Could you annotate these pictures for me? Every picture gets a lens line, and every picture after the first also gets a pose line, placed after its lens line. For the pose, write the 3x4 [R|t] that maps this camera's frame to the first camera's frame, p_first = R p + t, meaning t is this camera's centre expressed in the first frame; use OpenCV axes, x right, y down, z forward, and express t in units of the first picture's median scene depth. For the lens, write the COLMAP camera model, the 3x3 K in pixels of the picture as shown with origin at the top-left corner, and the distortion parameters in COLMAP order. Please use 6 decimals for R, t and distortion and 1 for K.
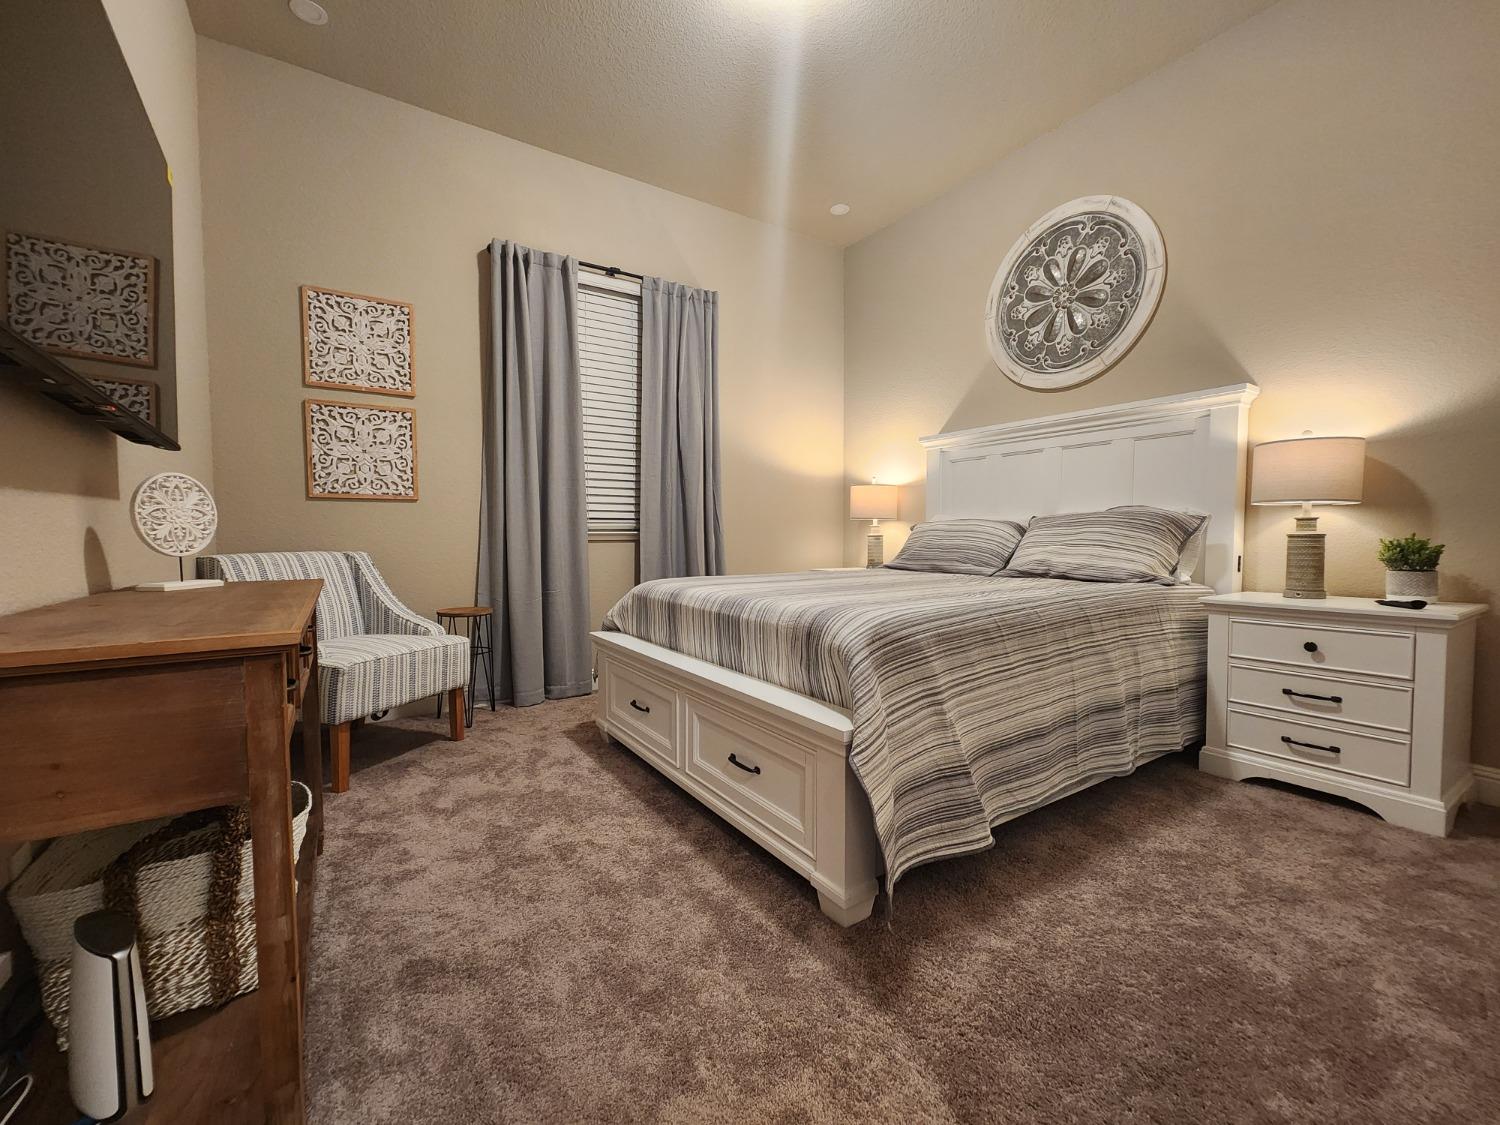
lens RADIAL K [[614.2, 0, 750.0], [0, 614.2, 562.5], [0, 0, 1]] dist [-0.017095, 0.000265]
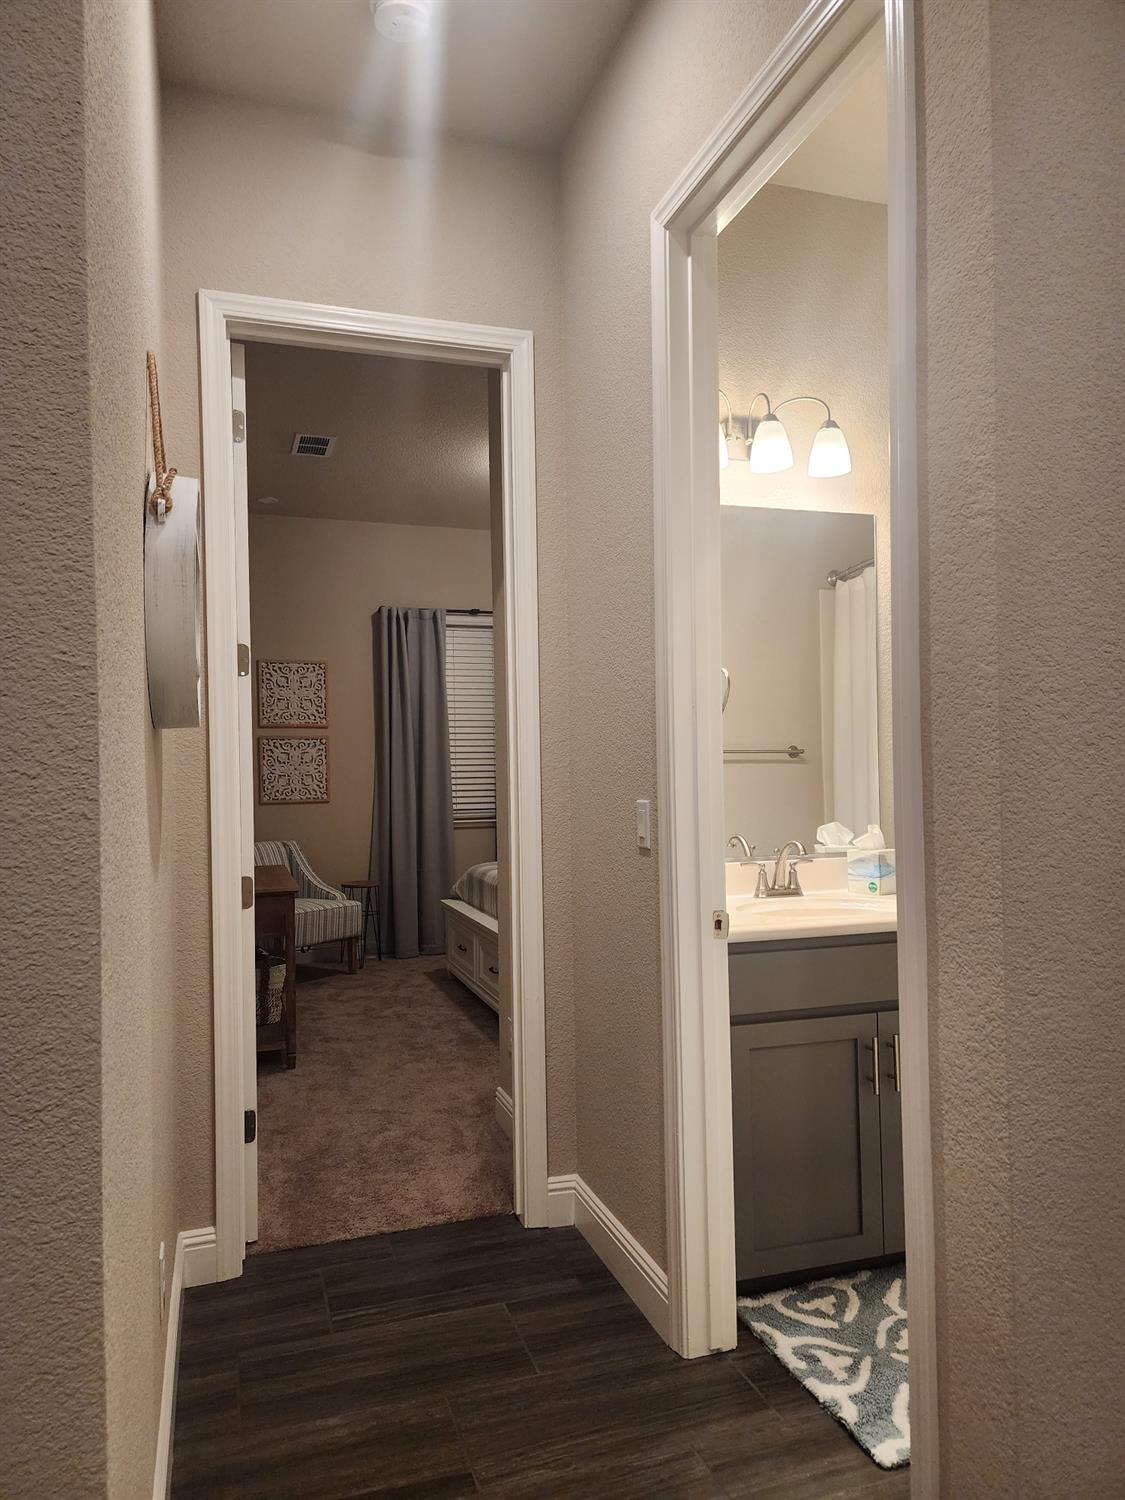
lens RADIAL K [[1012.8, 0, 562.5], [0, 1012.8, 750.0], [0, 0, 1]] dist [0.080585, -0.081206]
pose [[0.964539, -0.019120, -0.263247, 0.598892], [0.002986, 0.998099, -0.061553, -0.080890], [0.263924, 0.058584, 0.962763, -1.133678]]
